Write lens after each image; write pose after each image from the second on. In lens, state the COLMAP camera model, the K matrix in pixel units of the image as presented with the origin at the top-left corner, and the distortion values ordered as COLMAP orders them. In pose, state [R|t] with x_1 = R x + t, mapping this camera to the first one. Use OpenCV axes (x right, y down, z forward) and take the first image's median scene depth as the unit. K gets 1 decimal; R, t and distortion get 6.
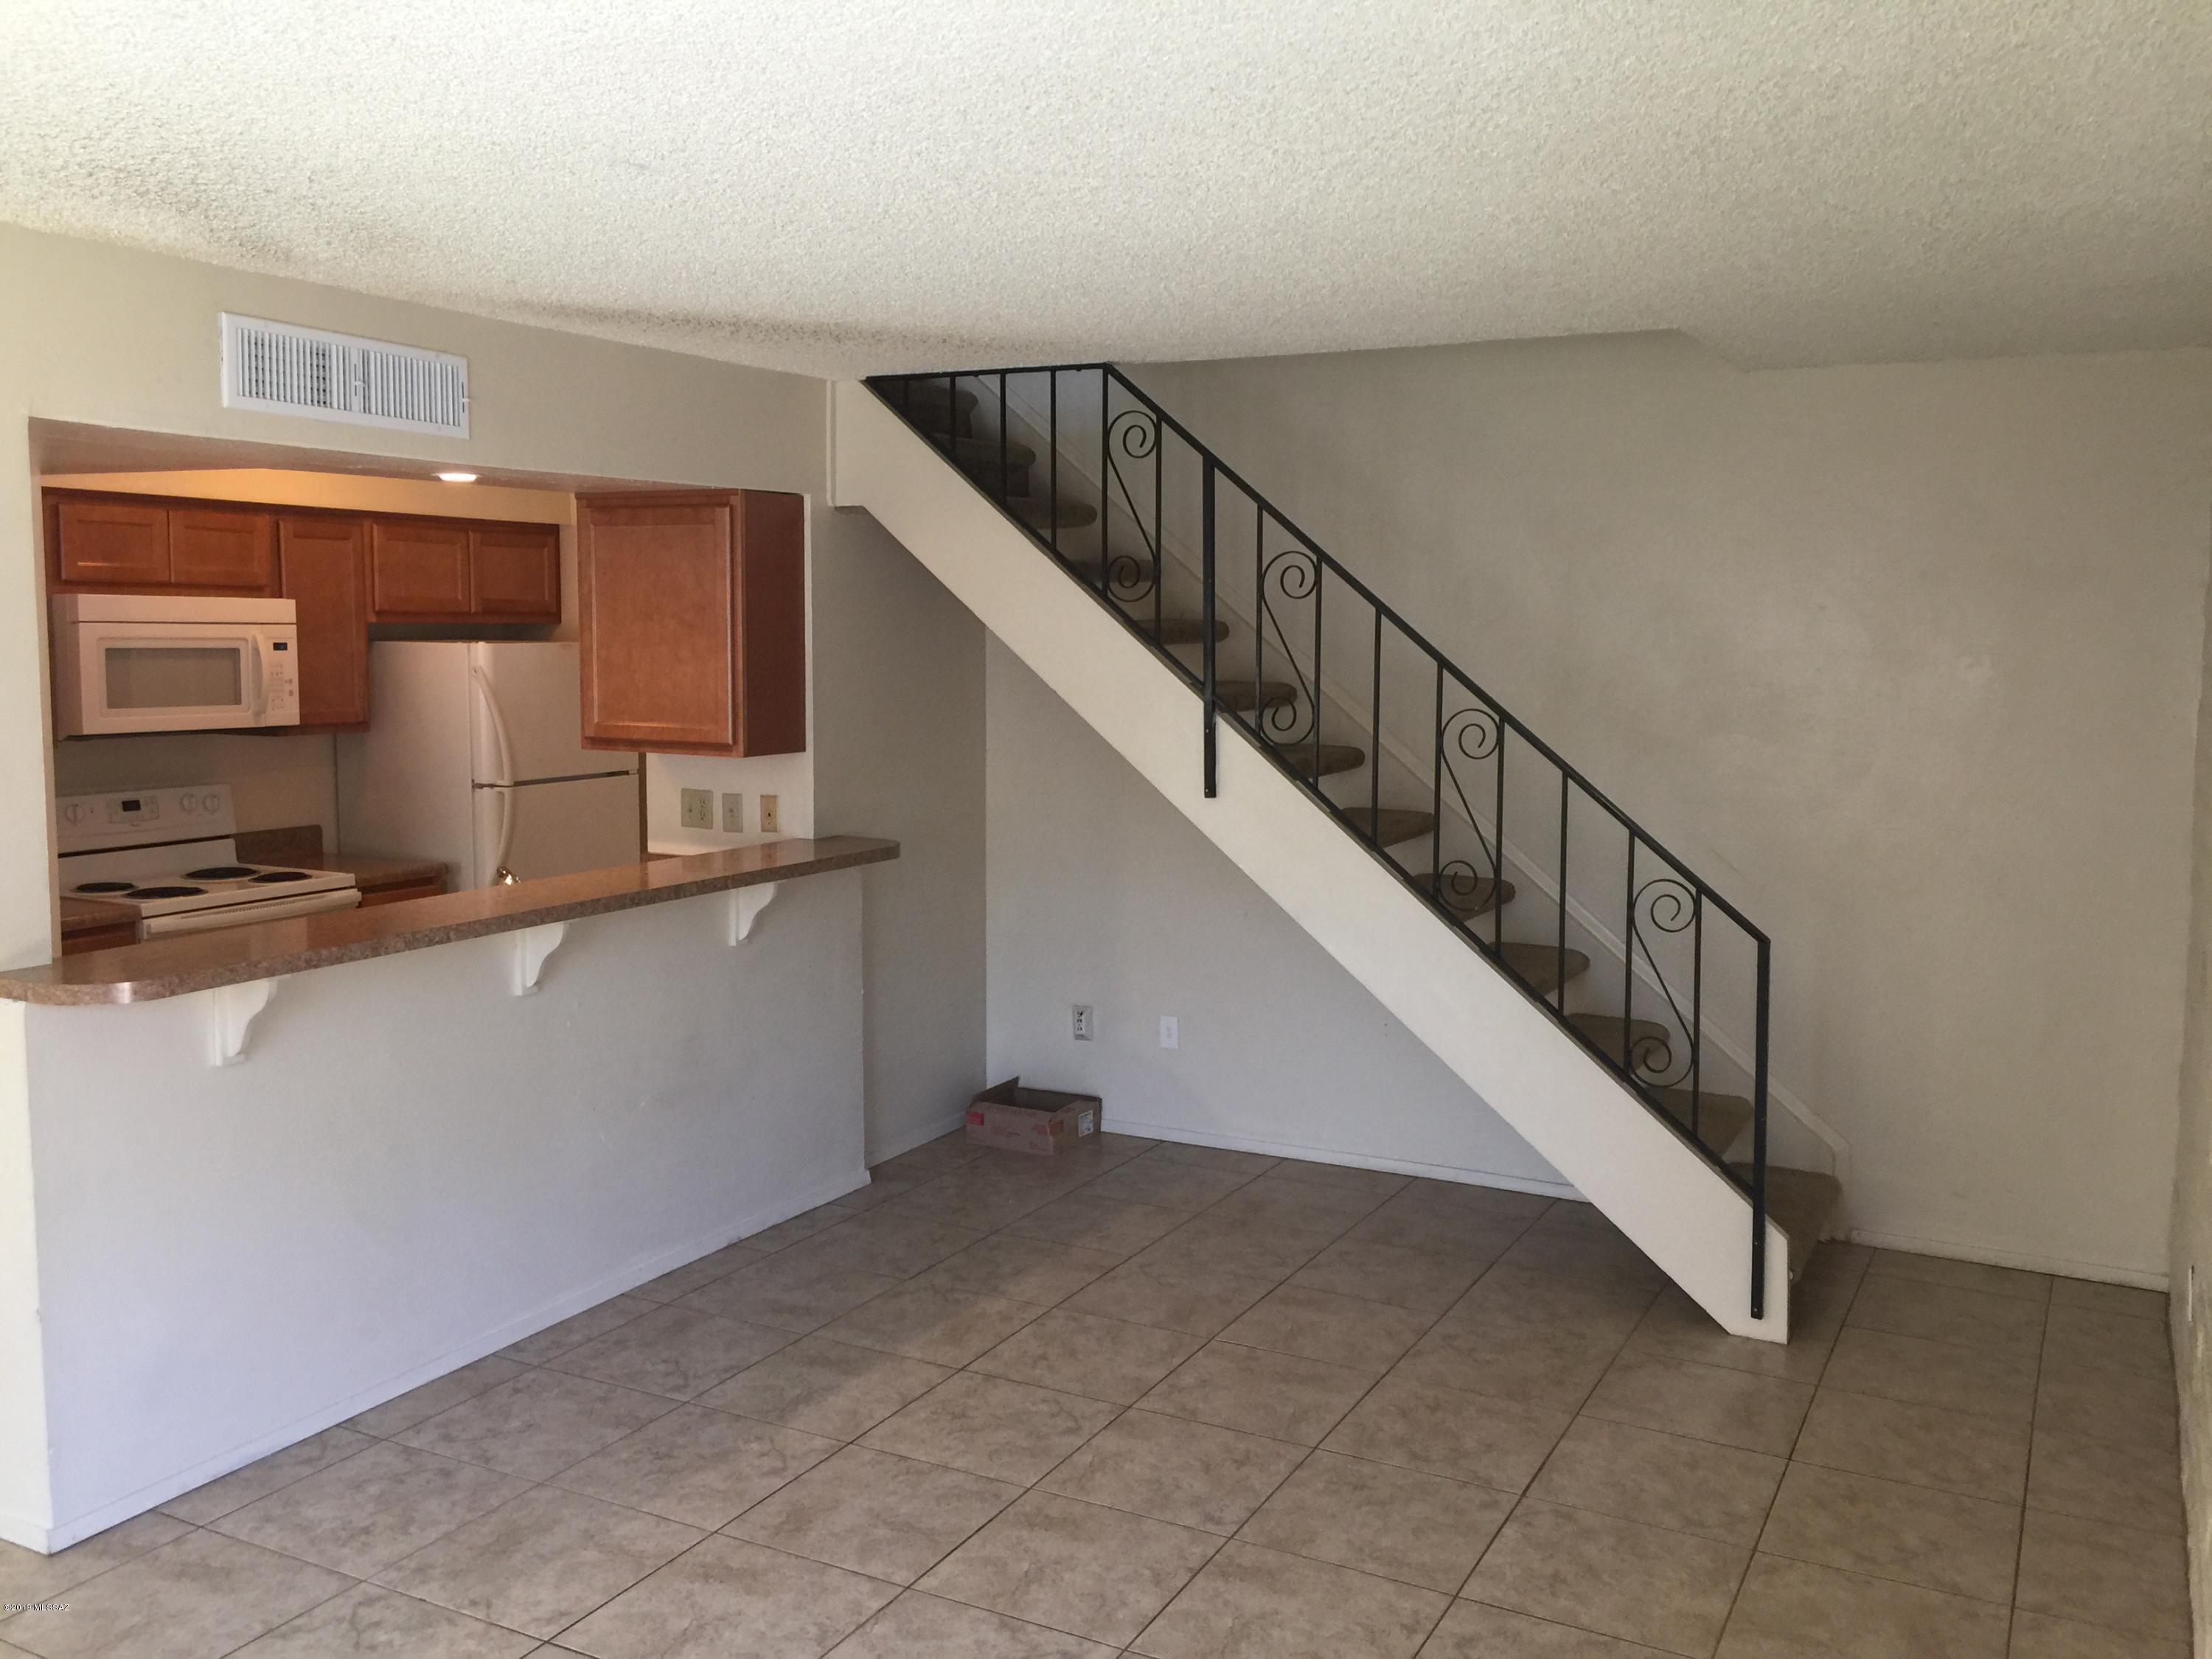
lens RADIAL K [[1894.2, 0, 1111.7], [0, 1894.2, 803.8], [0, 0, 1]] dist [0.081329, -0.117277]
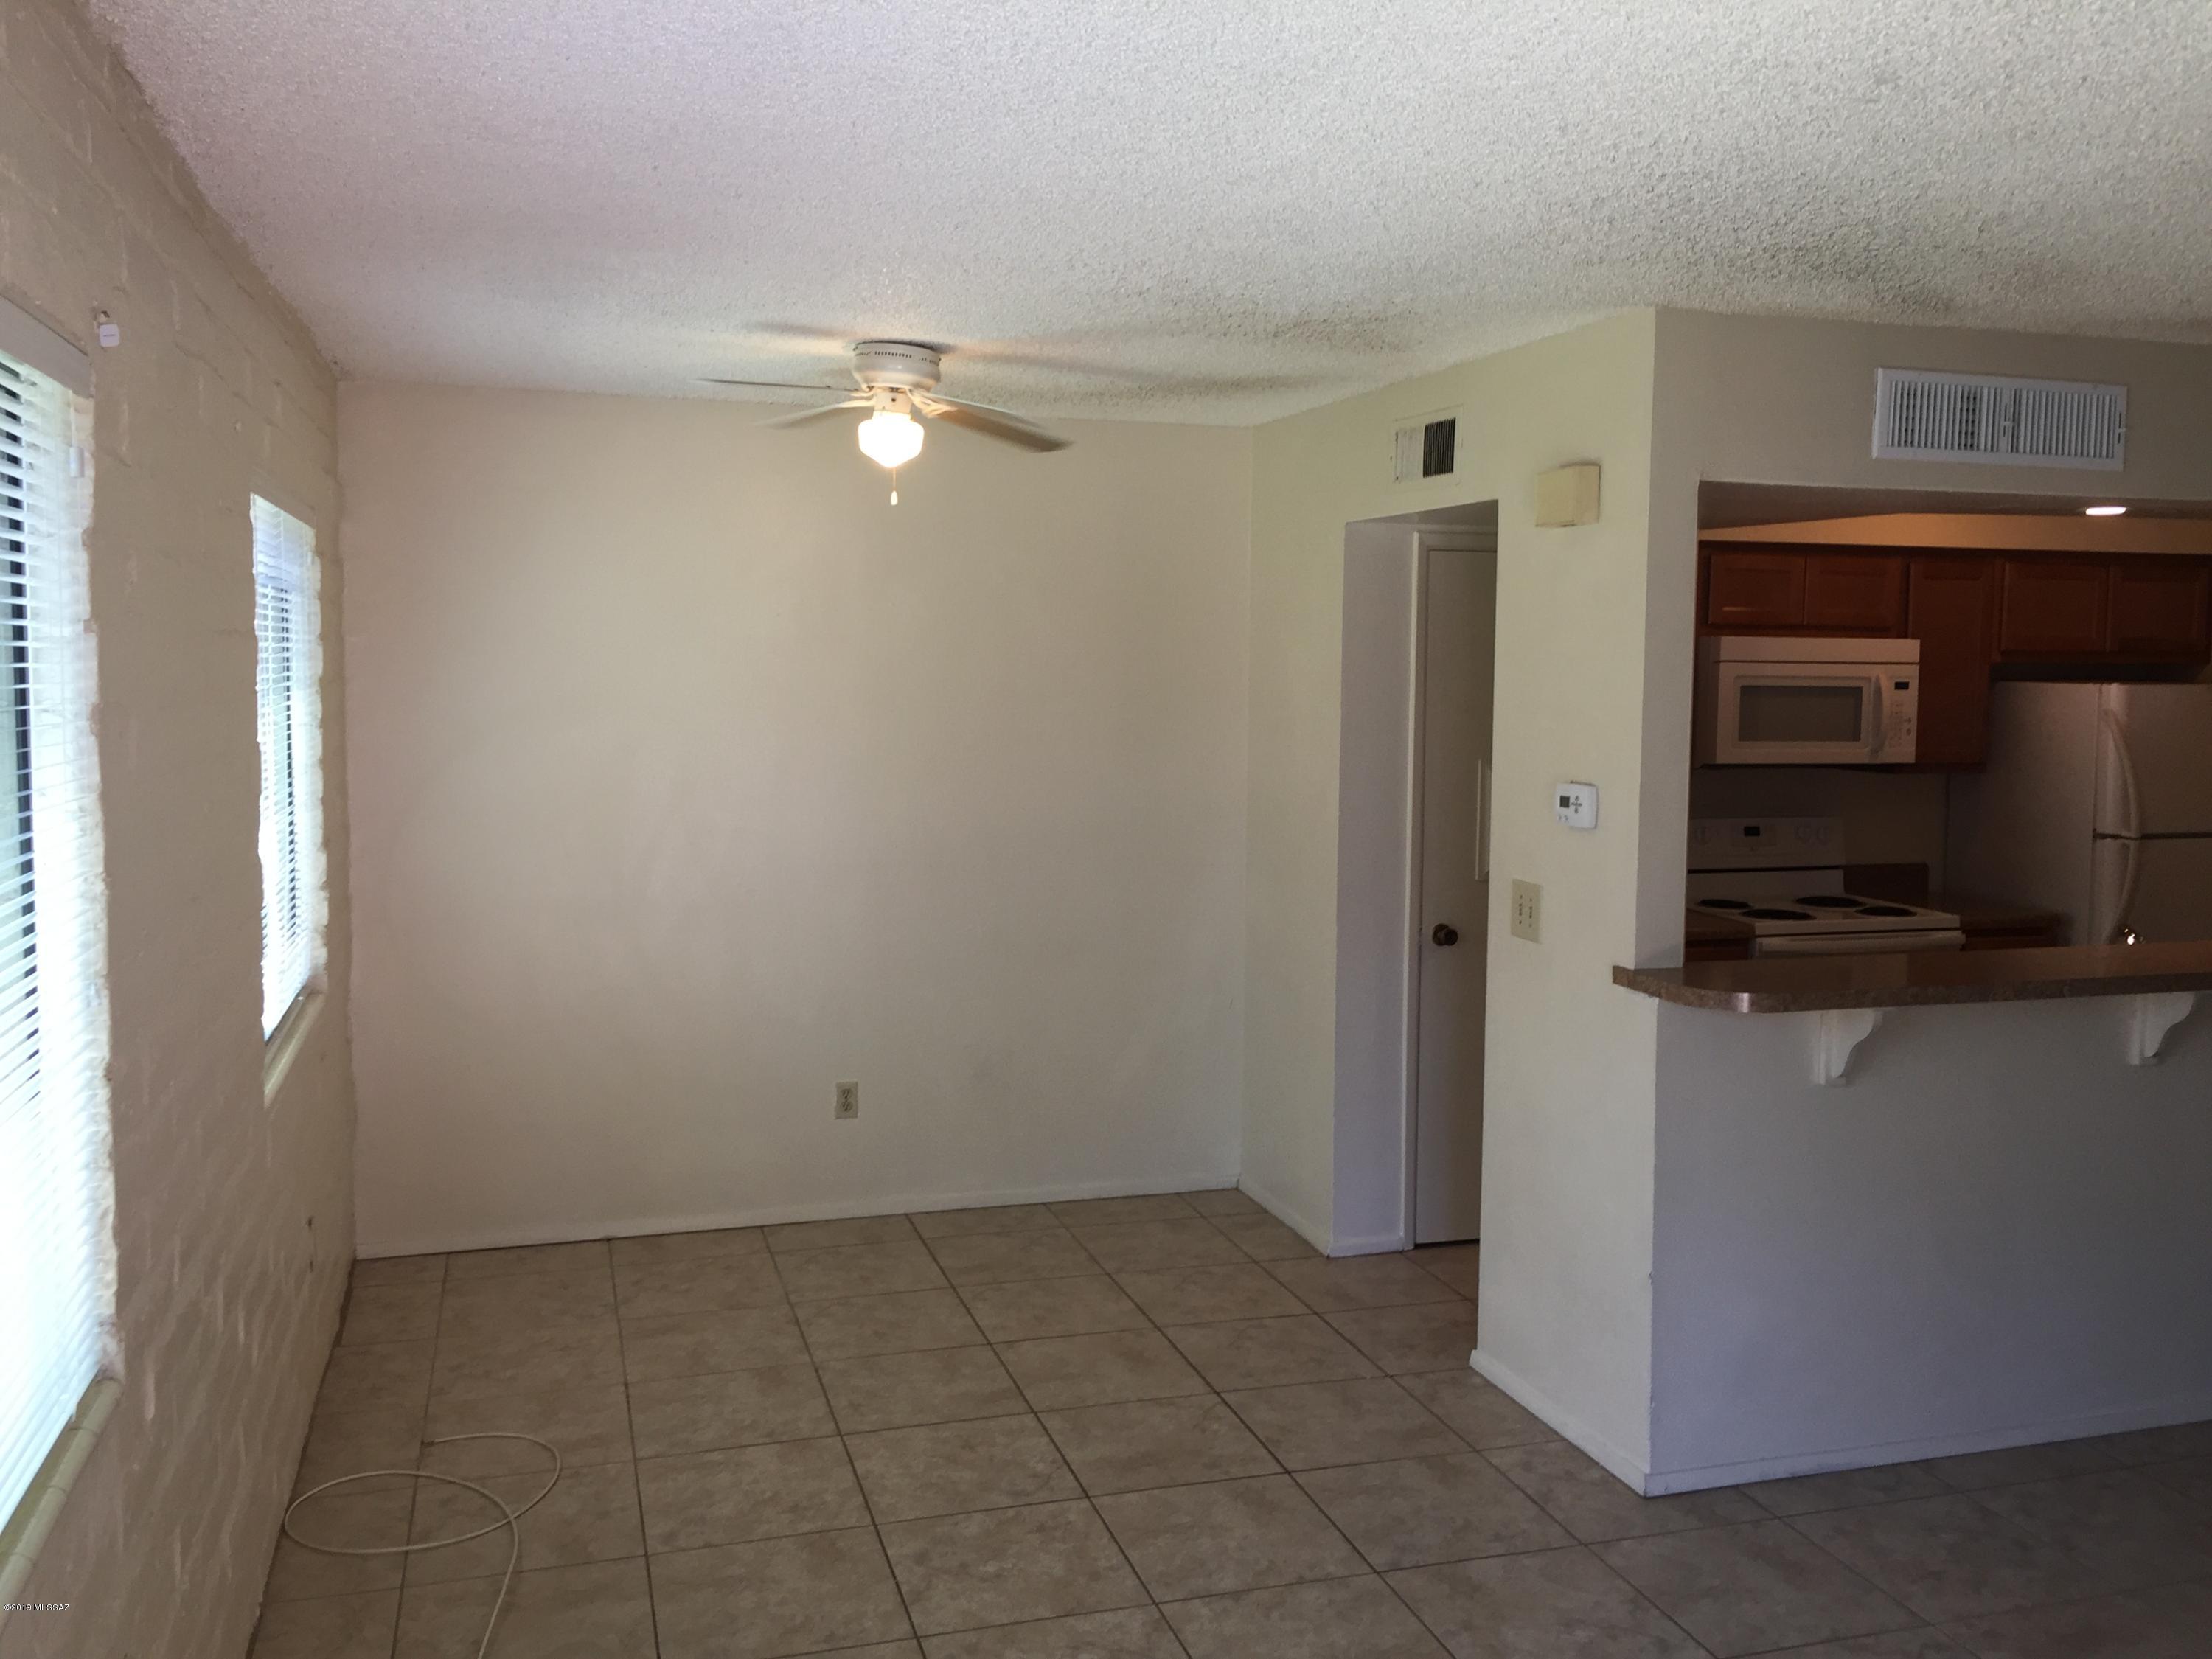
lens RADIAL K [[1894.2, 0, 1079.6], [0, 1894.2, 778.4], [0, 0, 1]] dist [0.081329, -0.117277]
pose [[0.691080, 0.049784, -0.721062, 0.000540], [-0.073677, 0.997281, -0.001759, 0.001074], [0.719014, 0.054341, 0.692868, -0.018769]]
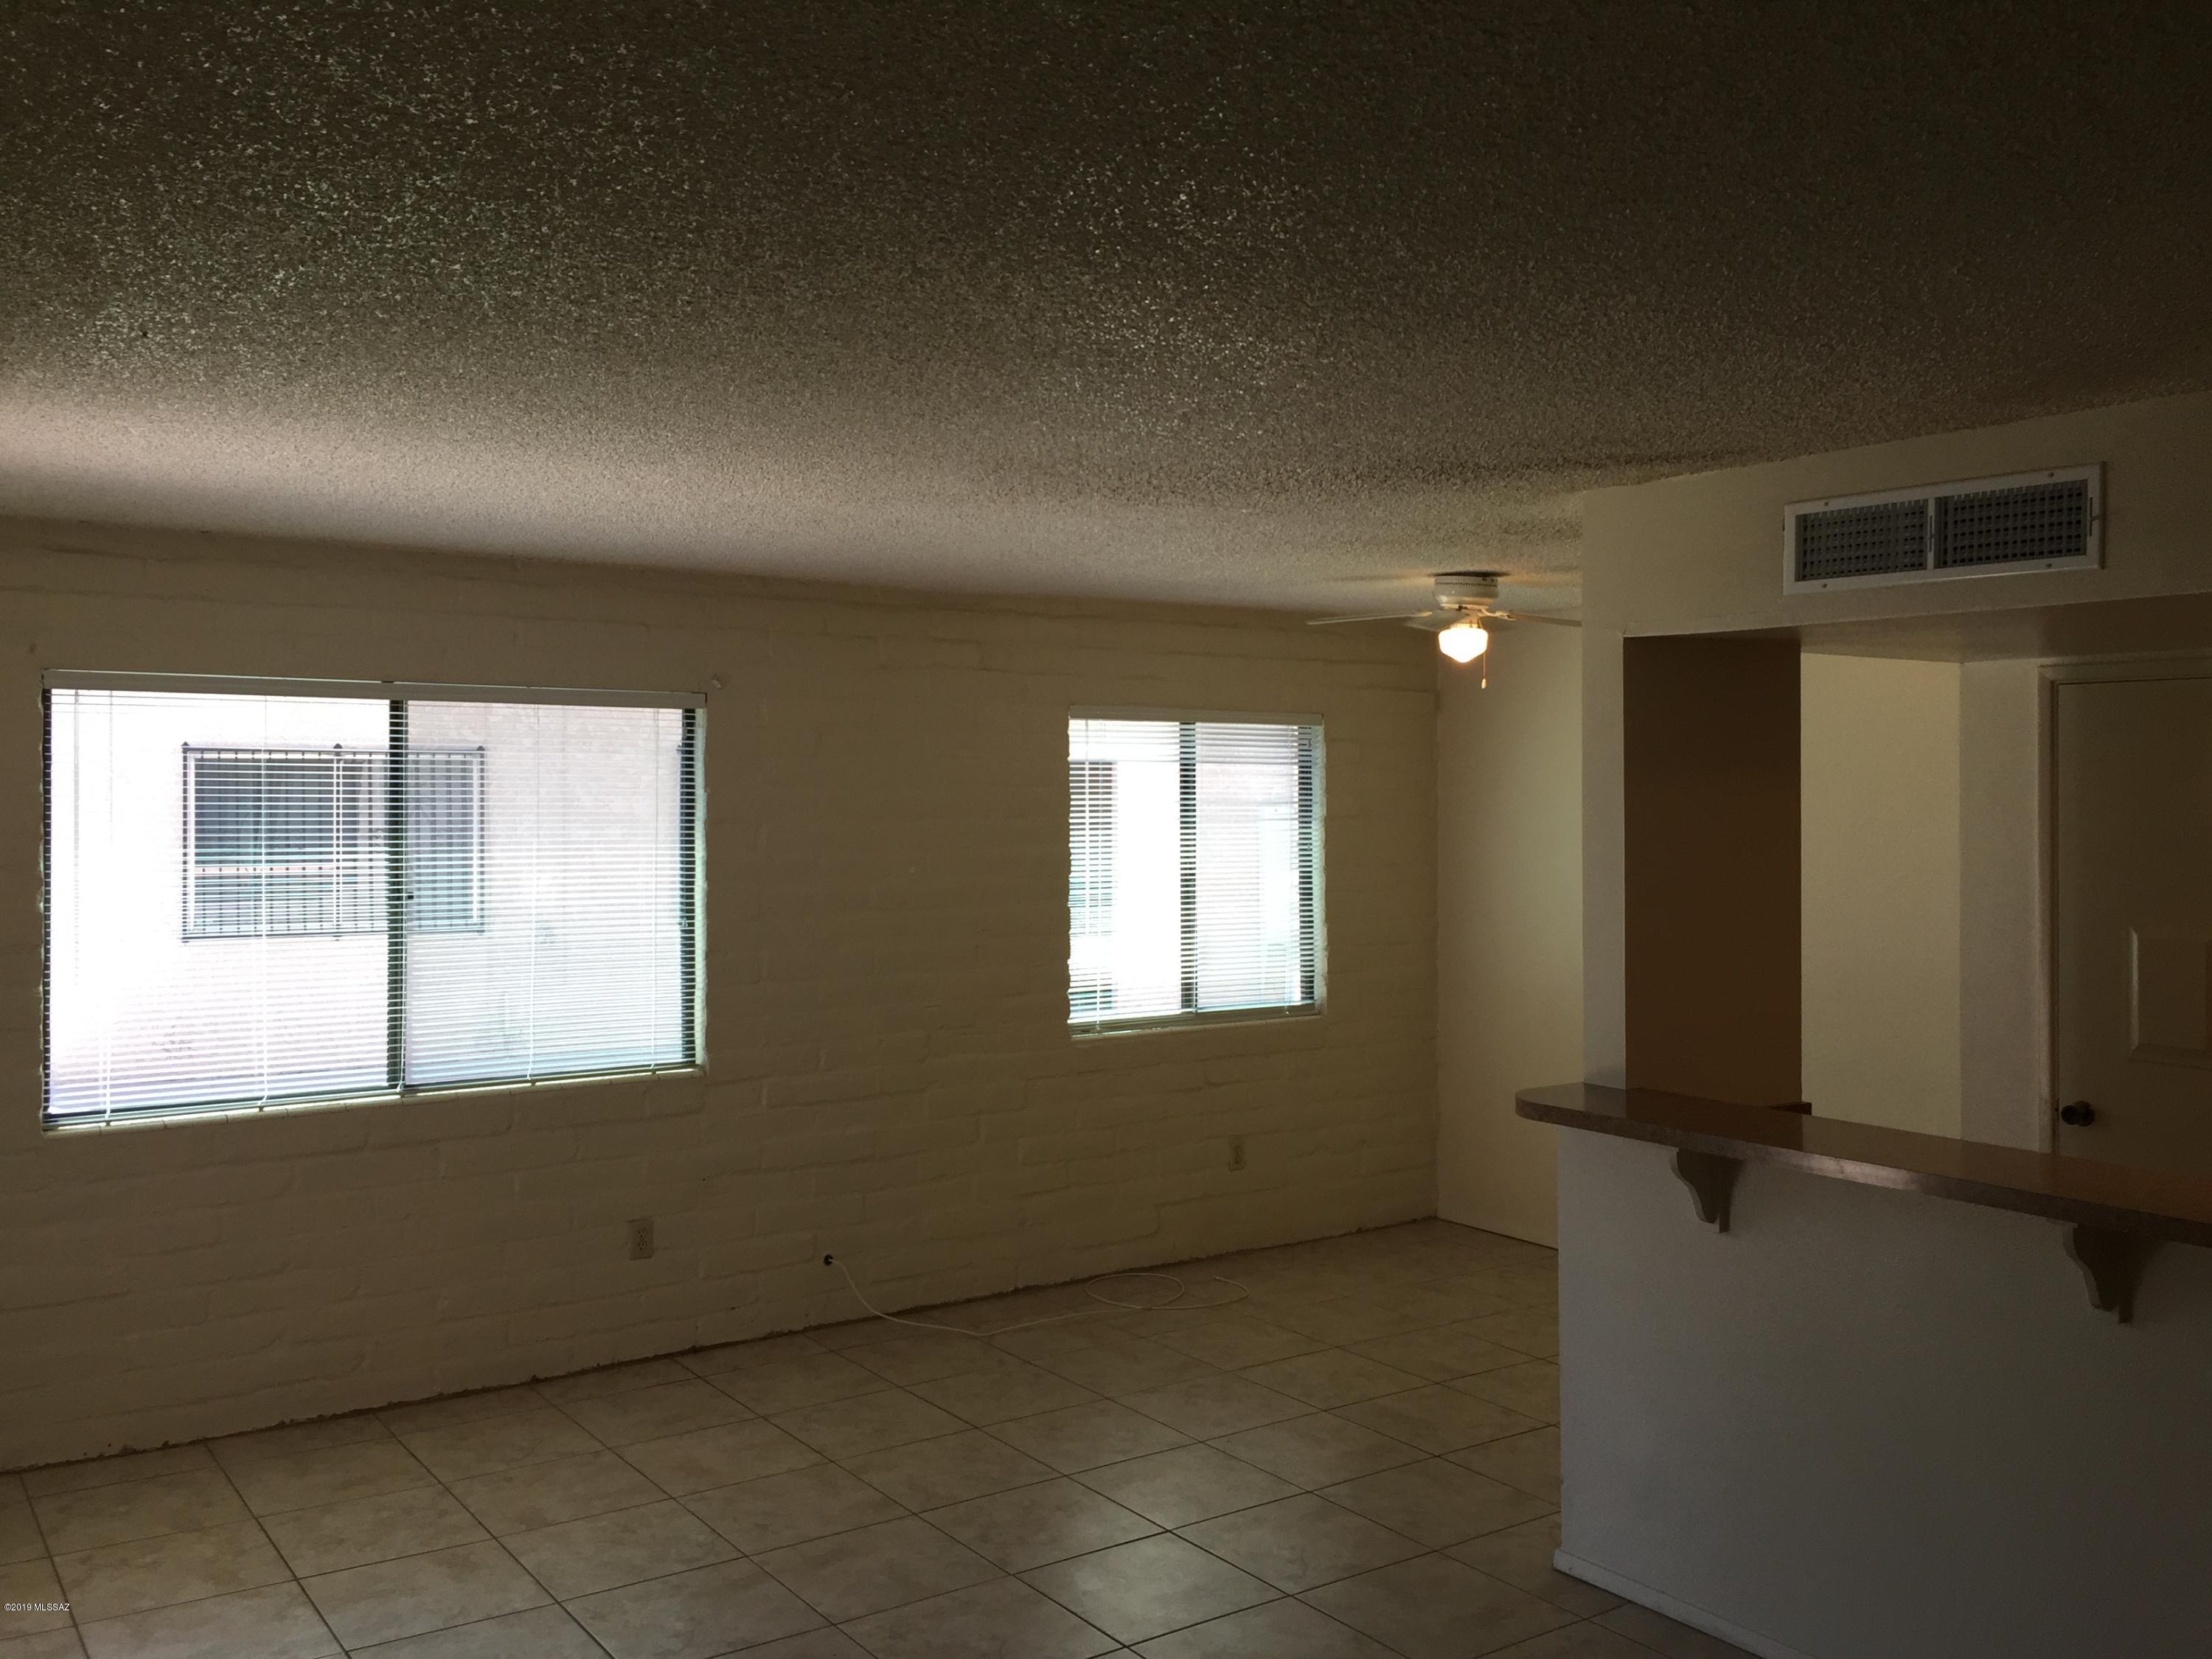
lens RADIAL K [[1894.2, 0, 1108.5], [0, 1894.2, 818.1], [0, 0, 1]] dist [0.081329, -0.117277]
pose [[-0.467947, 0.006979, -0.883729, 0.417683], [-0.086329, 0.994825, 0.053569, -0.078977], [0.879530, 0.101358, -0.464923, 0.816615]]
